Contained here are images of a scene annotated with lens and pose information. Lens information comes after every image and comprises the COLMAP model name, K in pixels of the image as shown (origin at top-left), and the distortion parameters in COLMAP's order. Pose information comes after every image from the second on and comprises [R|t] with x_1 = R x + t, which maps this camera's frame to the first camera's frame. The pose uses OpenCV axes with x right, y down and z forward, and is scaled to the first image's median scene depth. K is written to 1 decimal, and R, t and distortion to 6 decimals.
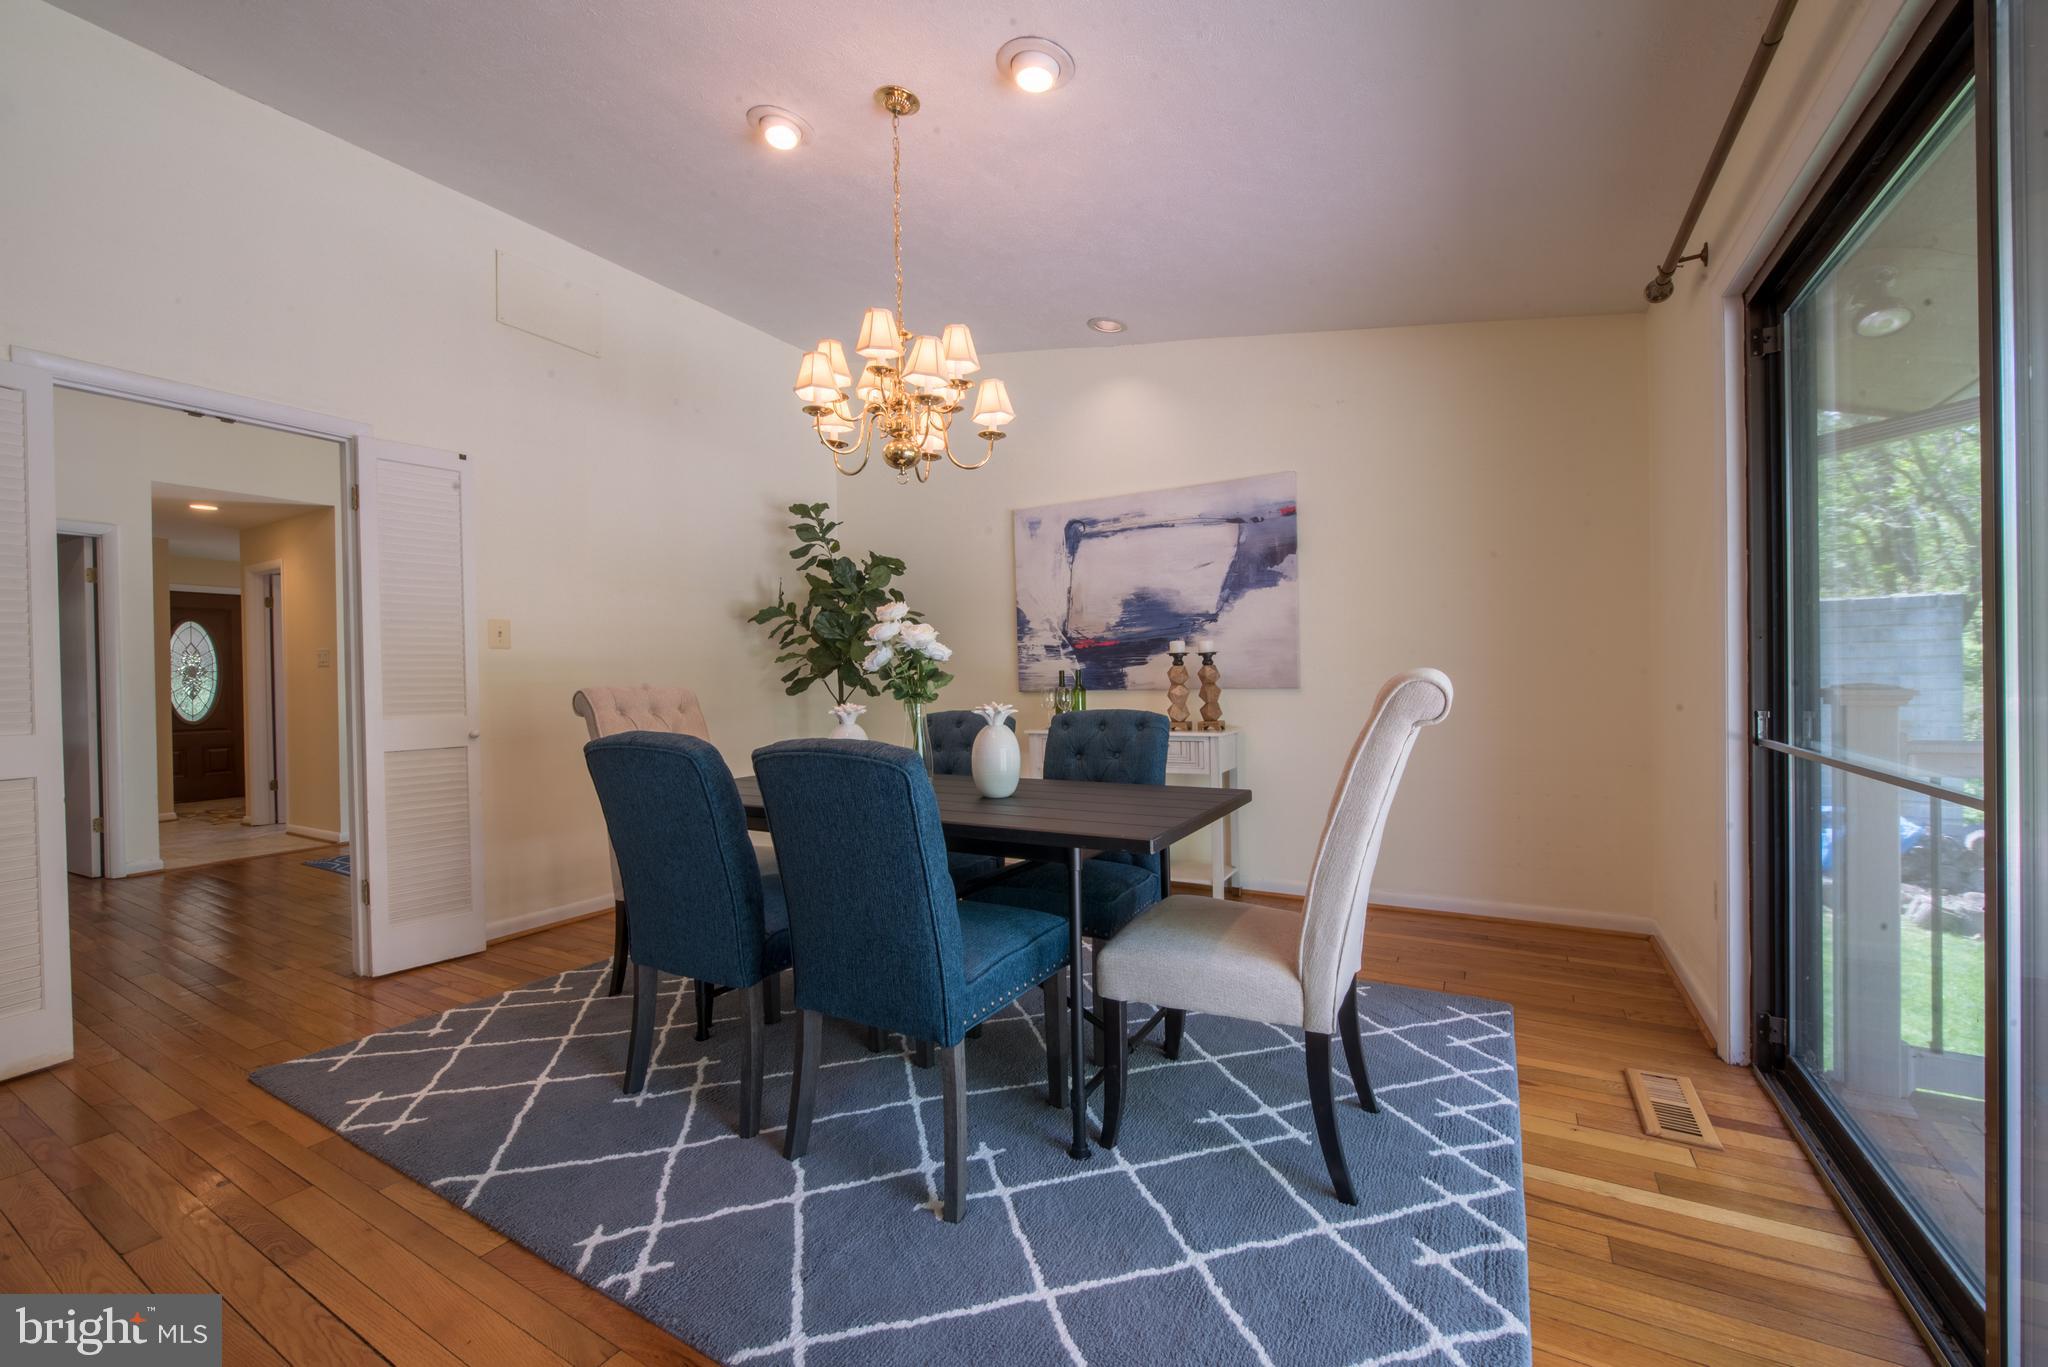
lens RADIAL K [[811.8, 0, 1023.4], [0, 811.8, 686.9], [0, 0, 1]] dist [-0.001675, -0.000067]
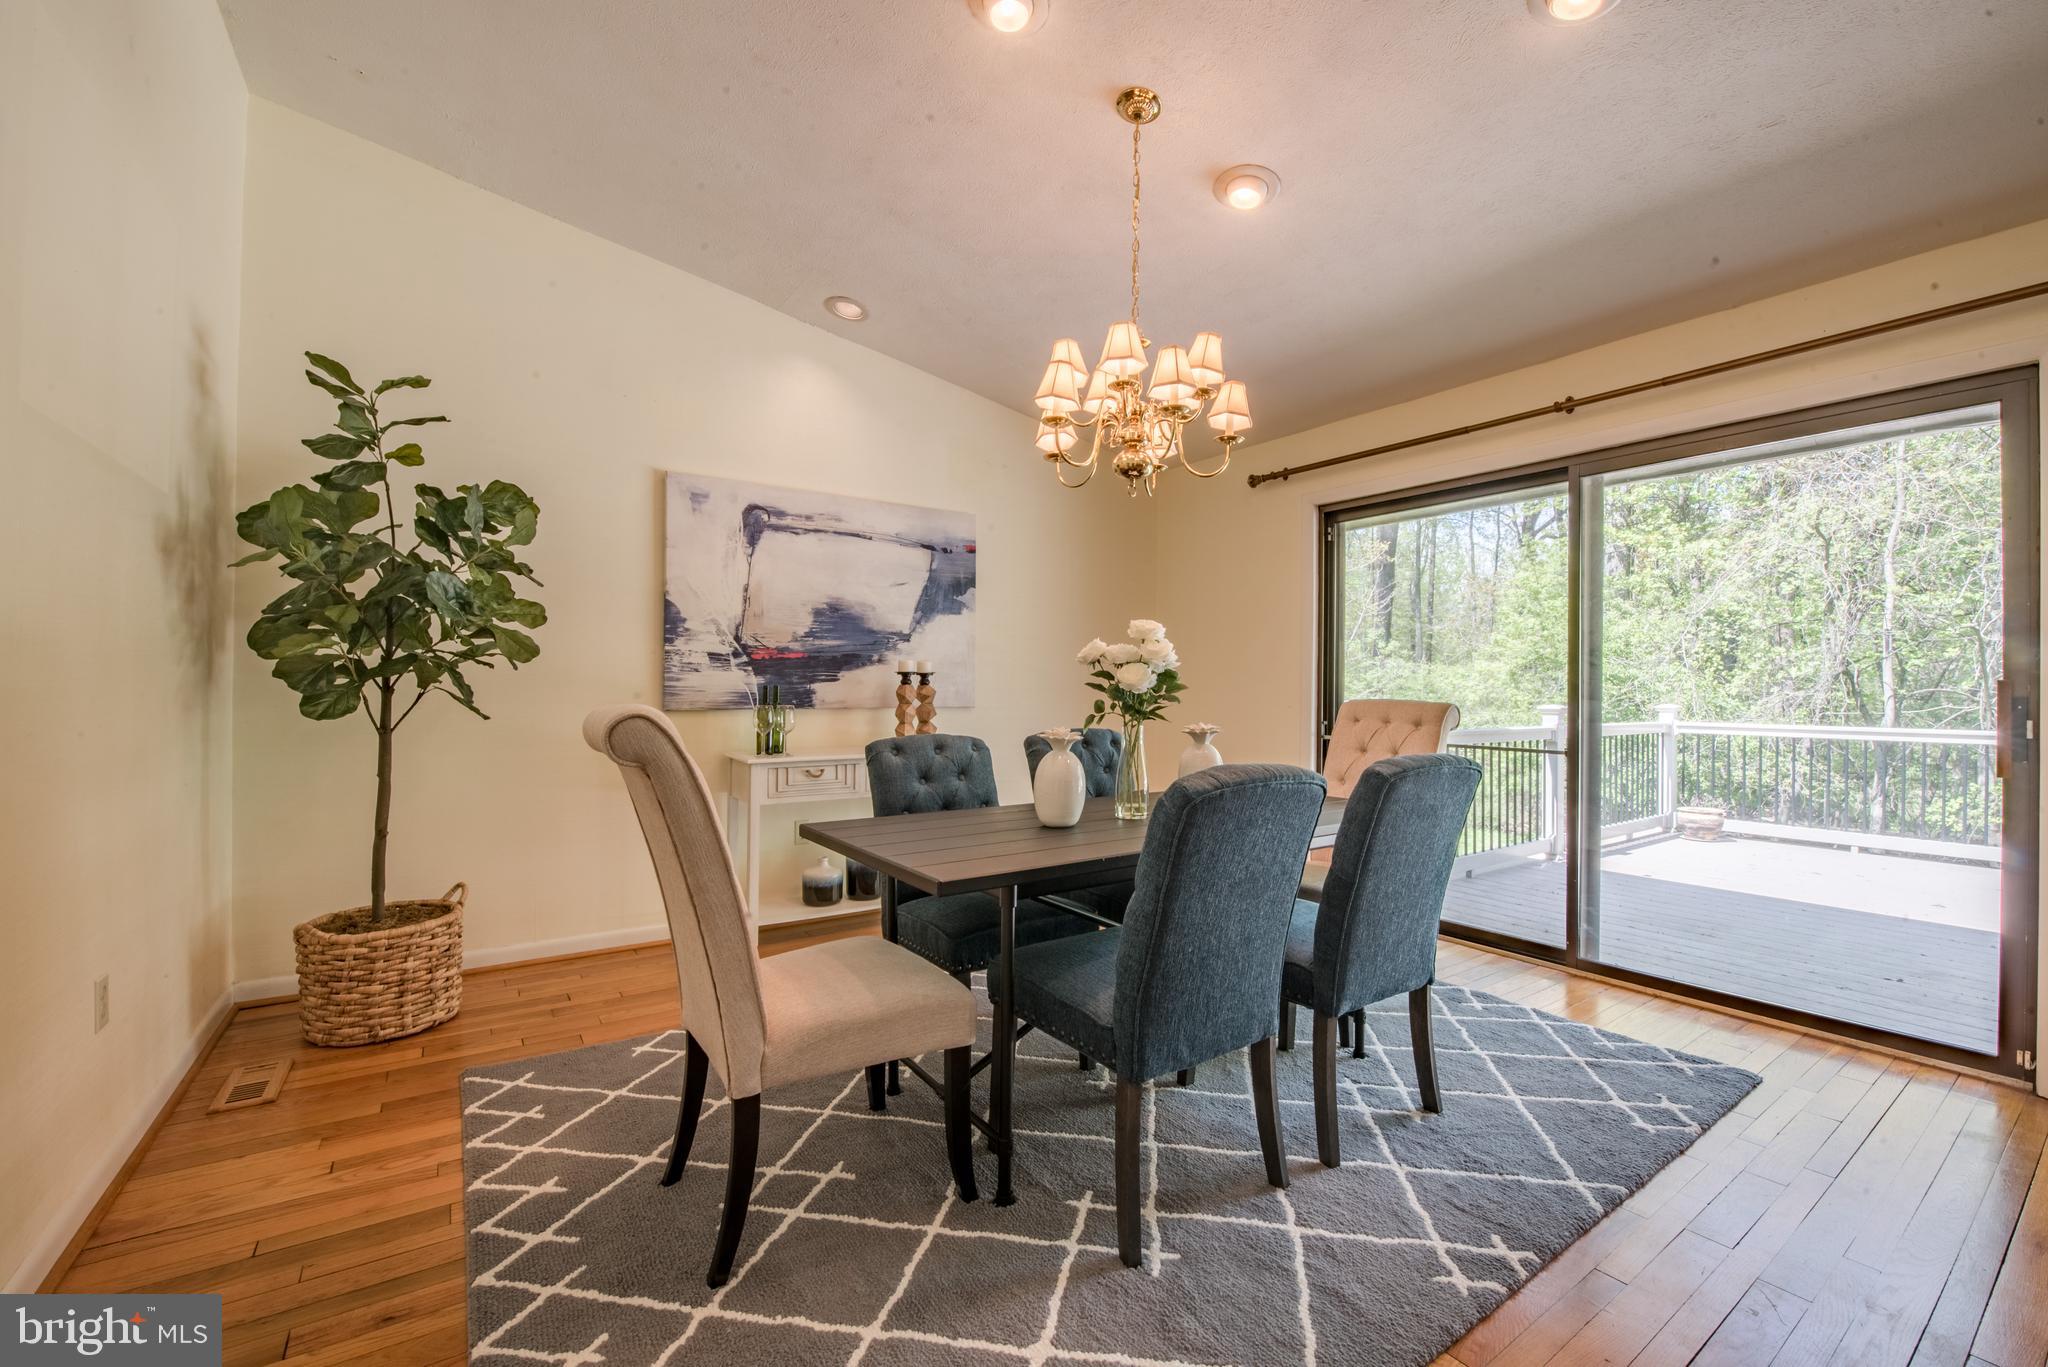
lens RADIAL K [[854.2, 0, 1027.6], [0, 854.2, 686.0], [0, 0, 1]] dist [-0.013544, -0.002815]
pose [[0.419792, 0.024700, 0.907284, -0.638072], [-0.006595, 0.999686, -0.024164, -0.000226], [-0.907596, 0.004160, 0.419824, 0.396328]]
